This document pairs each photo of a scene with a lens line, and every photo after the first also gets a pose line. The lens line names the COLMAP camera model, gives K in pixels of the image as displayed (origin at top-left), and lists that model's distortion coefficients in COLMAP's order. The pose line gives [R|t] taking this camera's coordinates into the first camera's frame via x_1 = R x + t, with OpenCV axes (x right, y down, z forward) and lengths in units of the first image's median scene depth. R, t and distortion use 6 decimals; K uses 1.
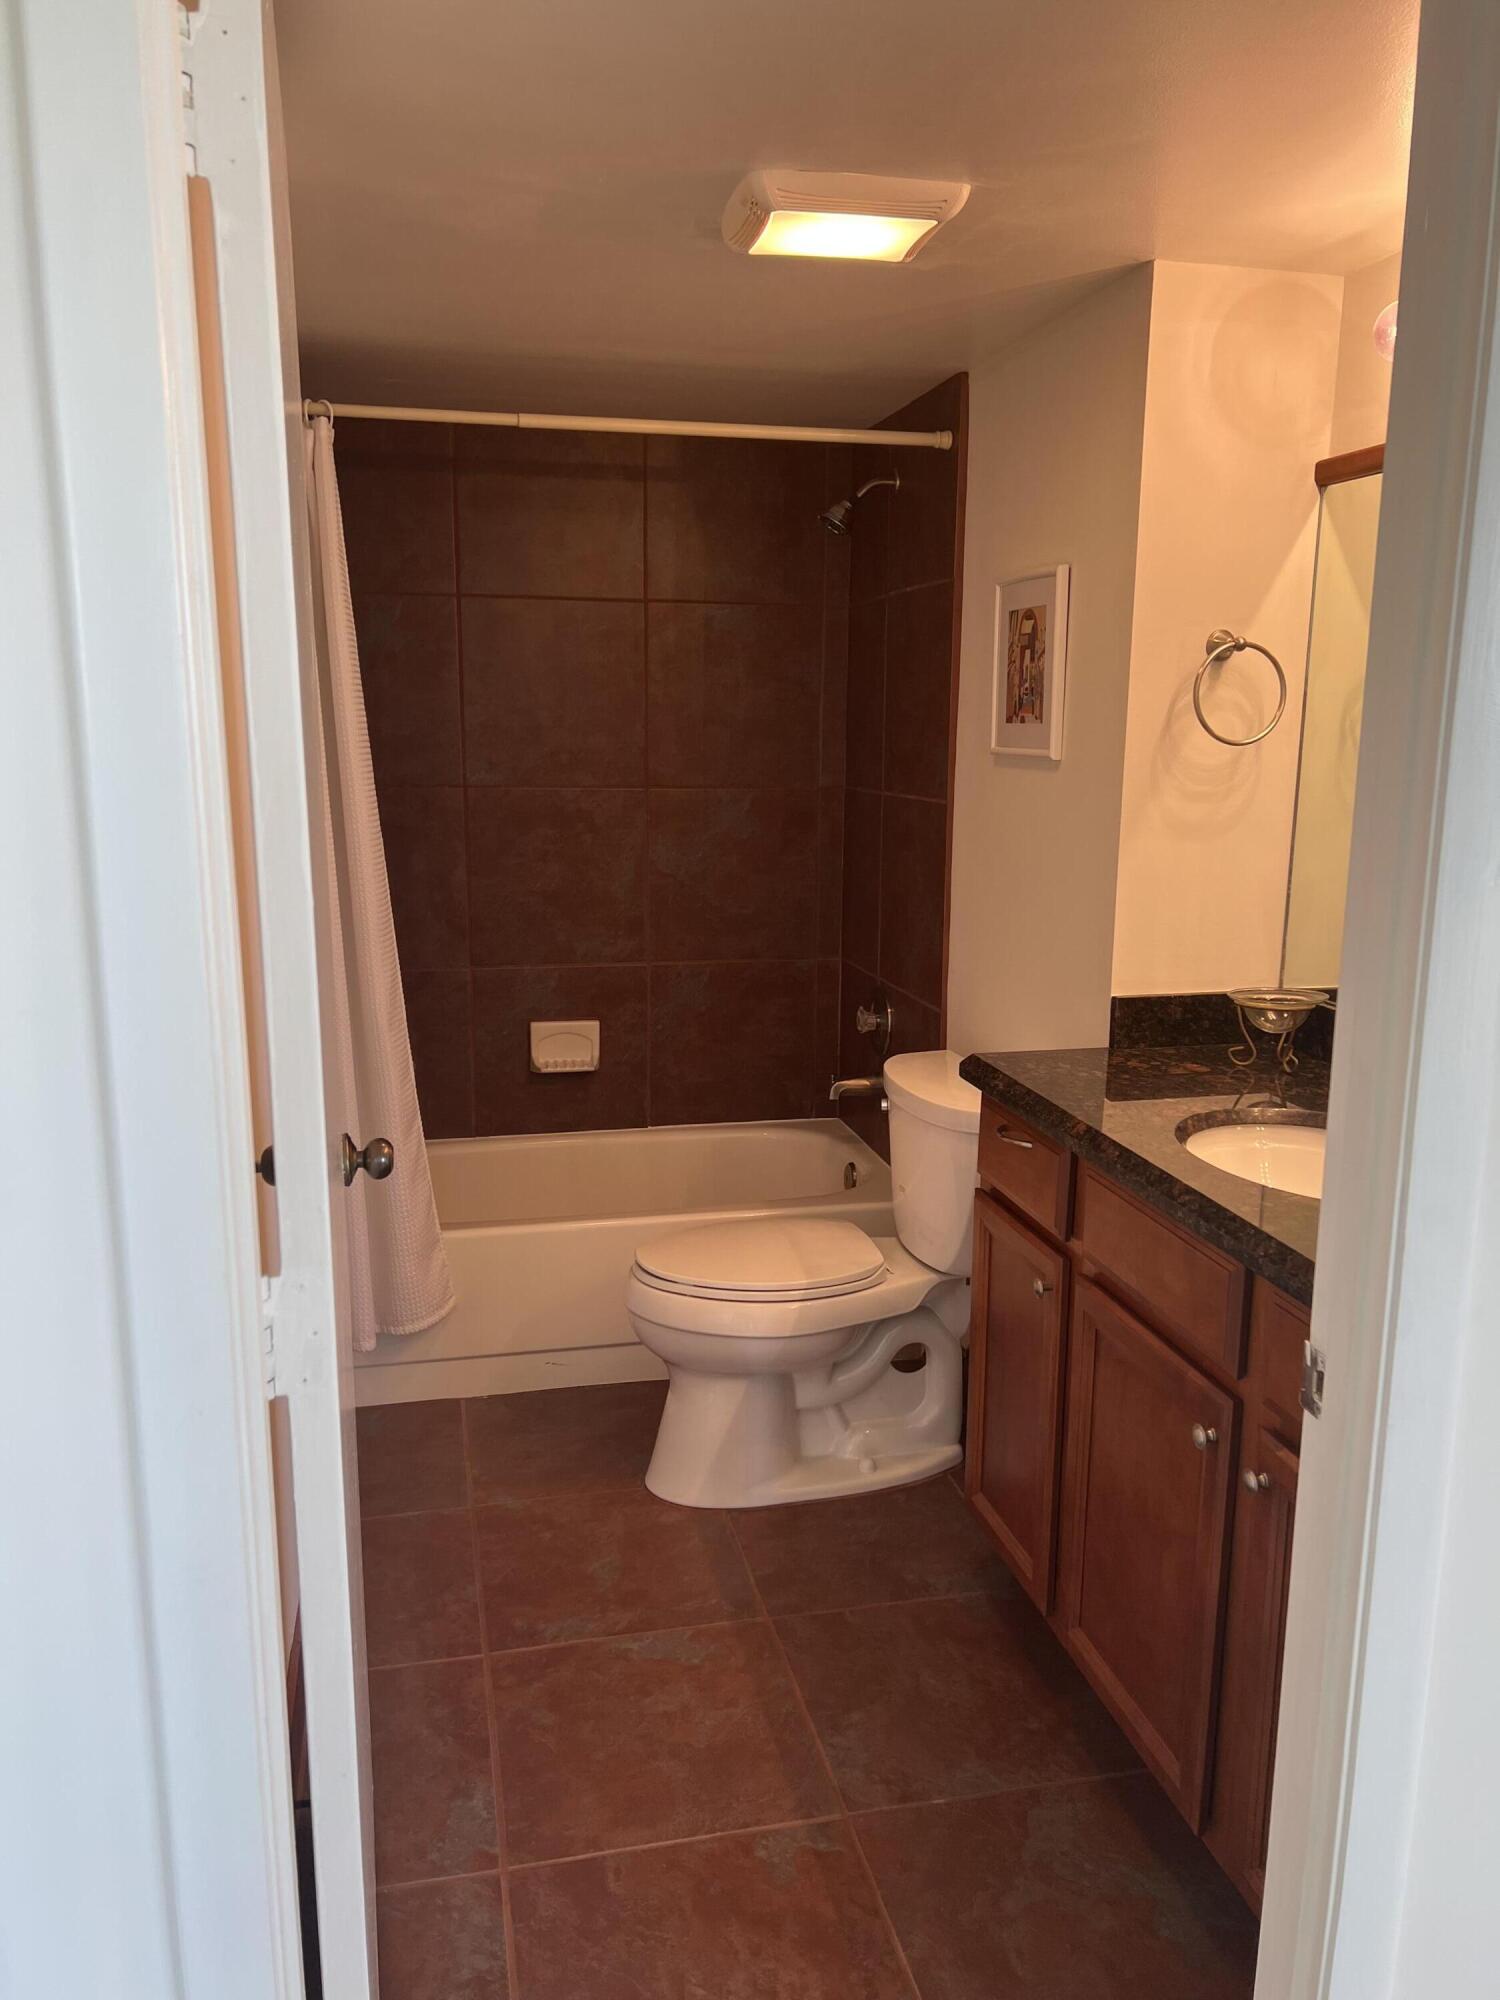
lens RADIAL K [[1515.2, 0, 752.8], [0, 1515.2, 1016.6], [0, 0, 1]] dist [0.047181, -0.053336]
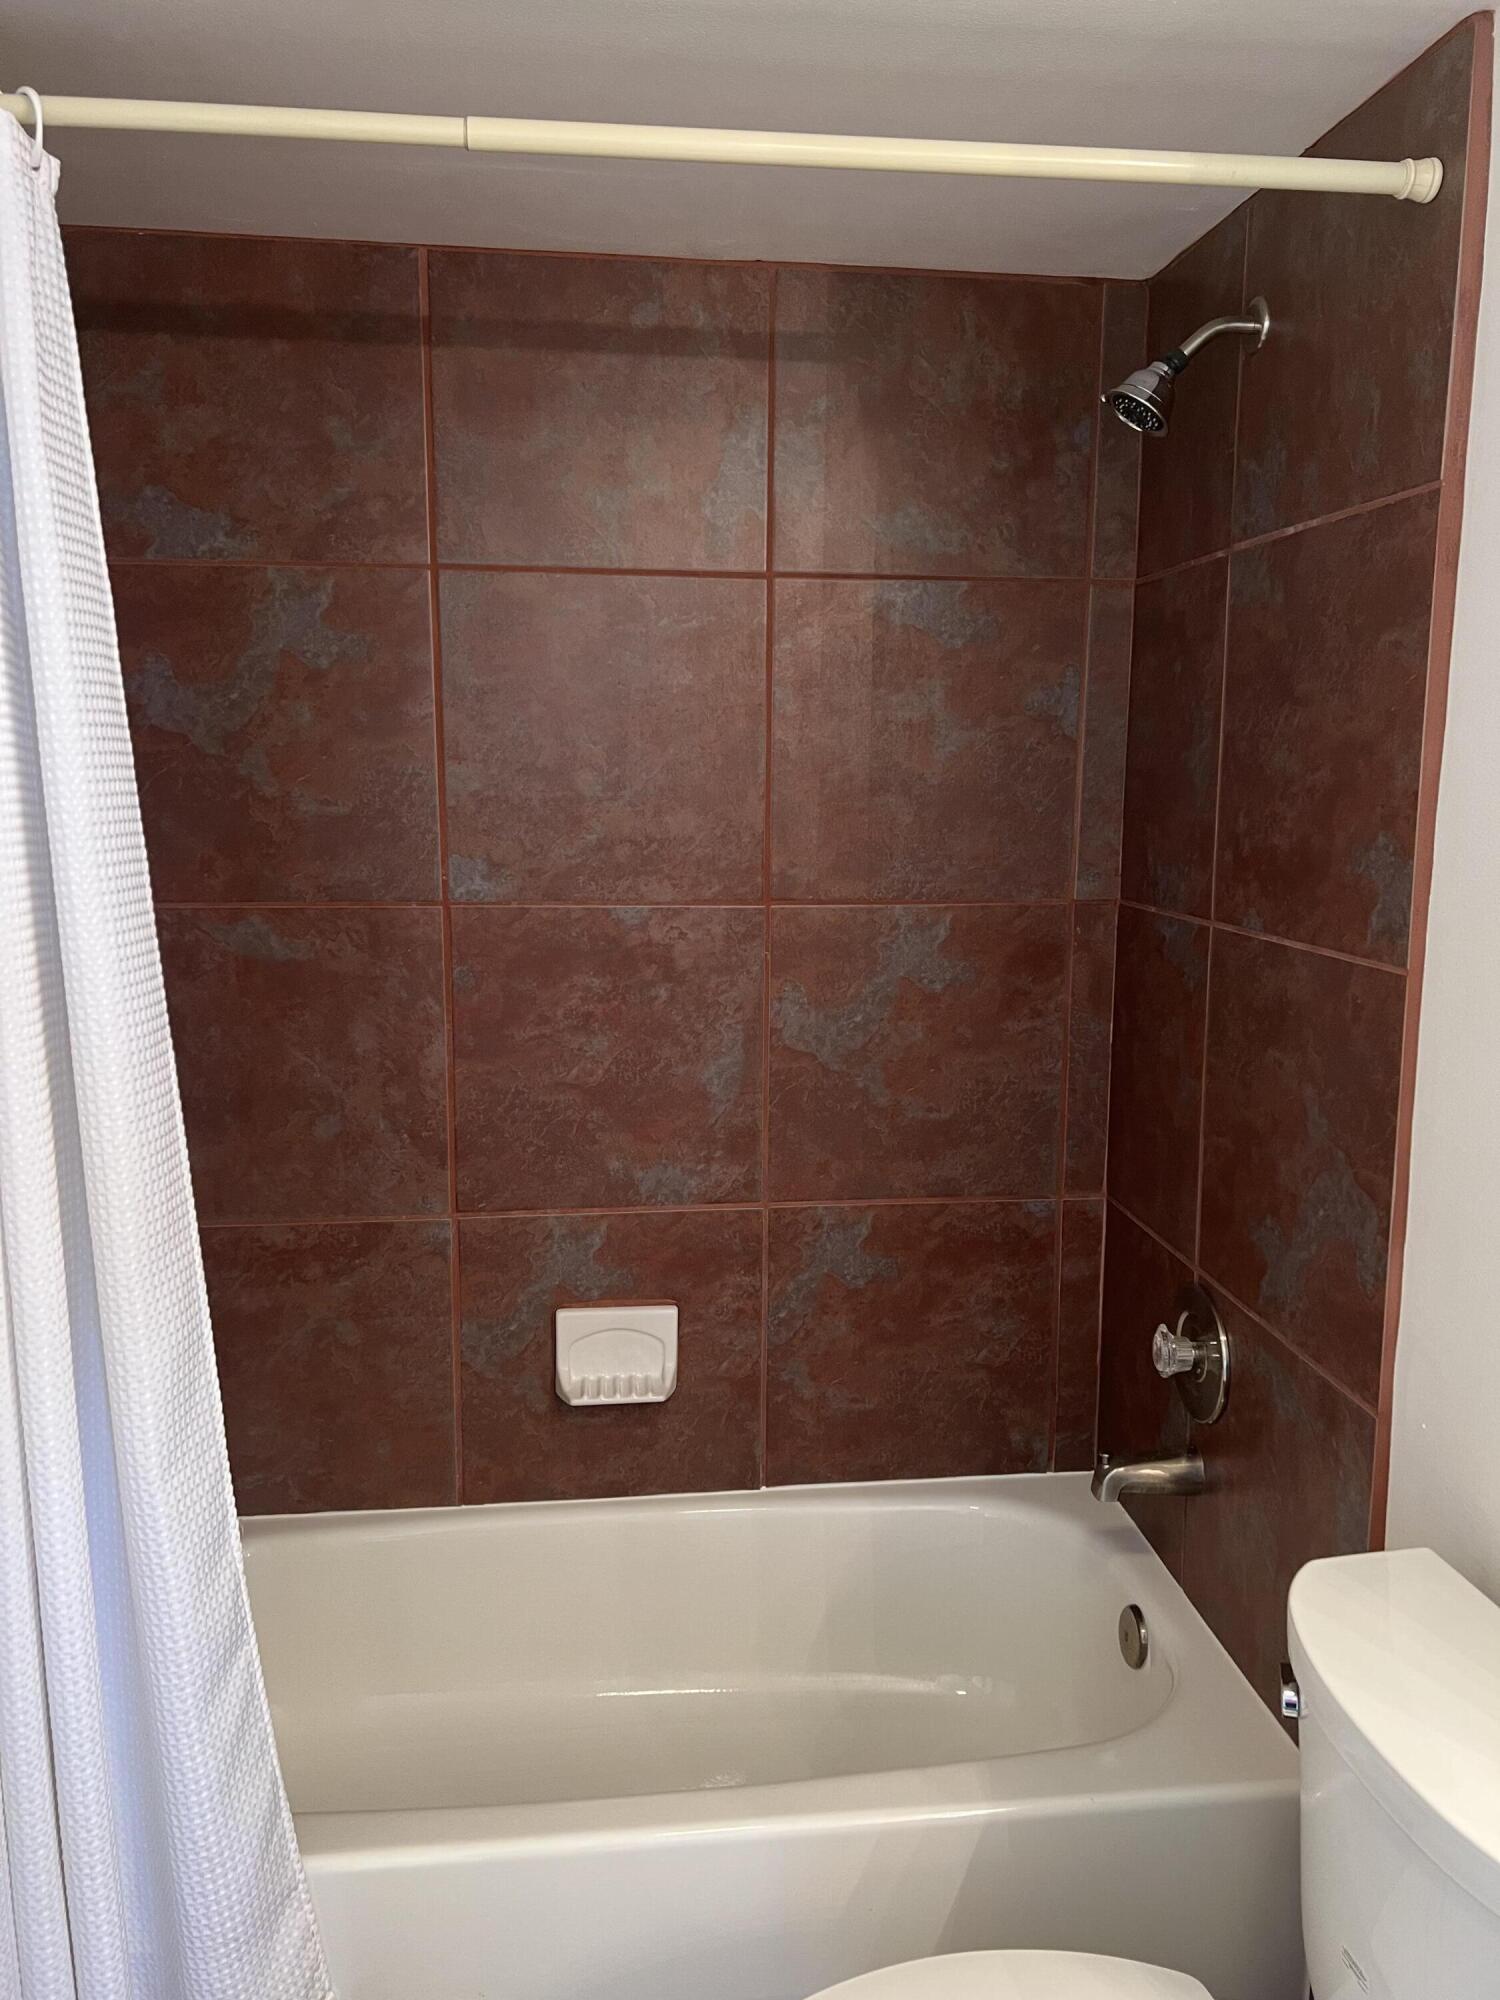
lens RADIAL K [[1488.7, 0, 742.8], [0, 1488.7, 984.3], [0, 0, 1]] dist [0.060007, -0.067960]
pose [[0.993681, 0.014445, -0.111308, -0.021819], [-0.019267, 0.998916, -0.042371, -0.129030], [0.110575, 0.044248, 0.992882, 0.594813]]
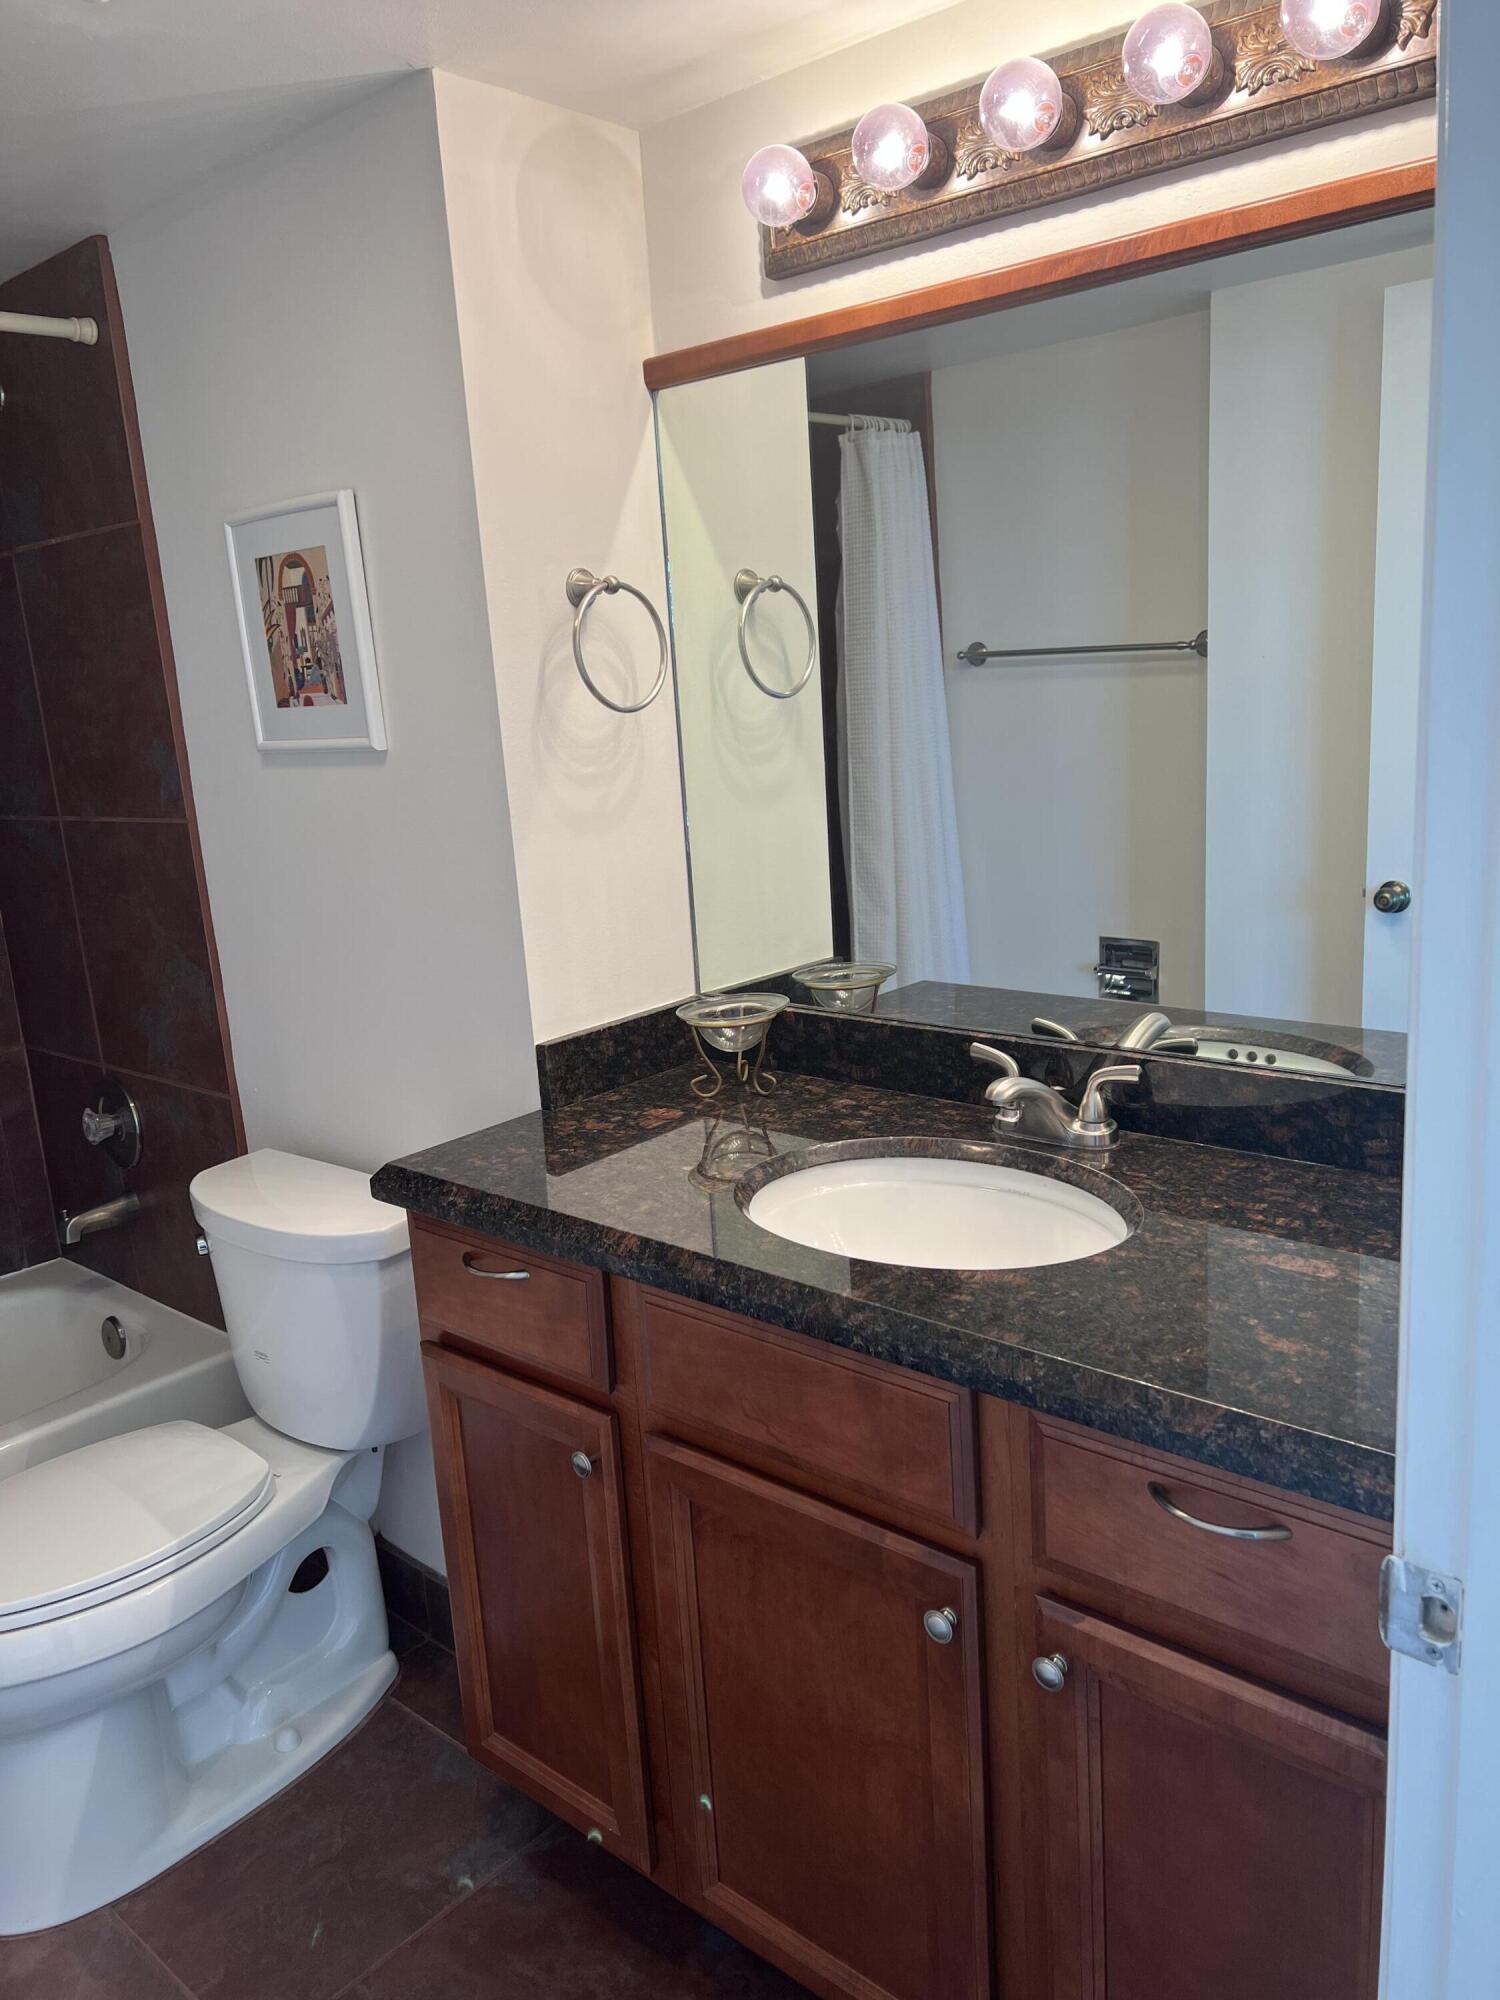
lens RADIAL K [[1494.8, 0, 743.9], [0, 1494.8, 995.4], [0, 0, 1]] dist [0.067605, -0.087422]
pose [[0.810882, -0.185539, 0.555018, -0.085832], [0.186763, 0.980862, 0.055034, -0.053389], [-0.554607, 0.059031, 0.830016, 0.269467]]
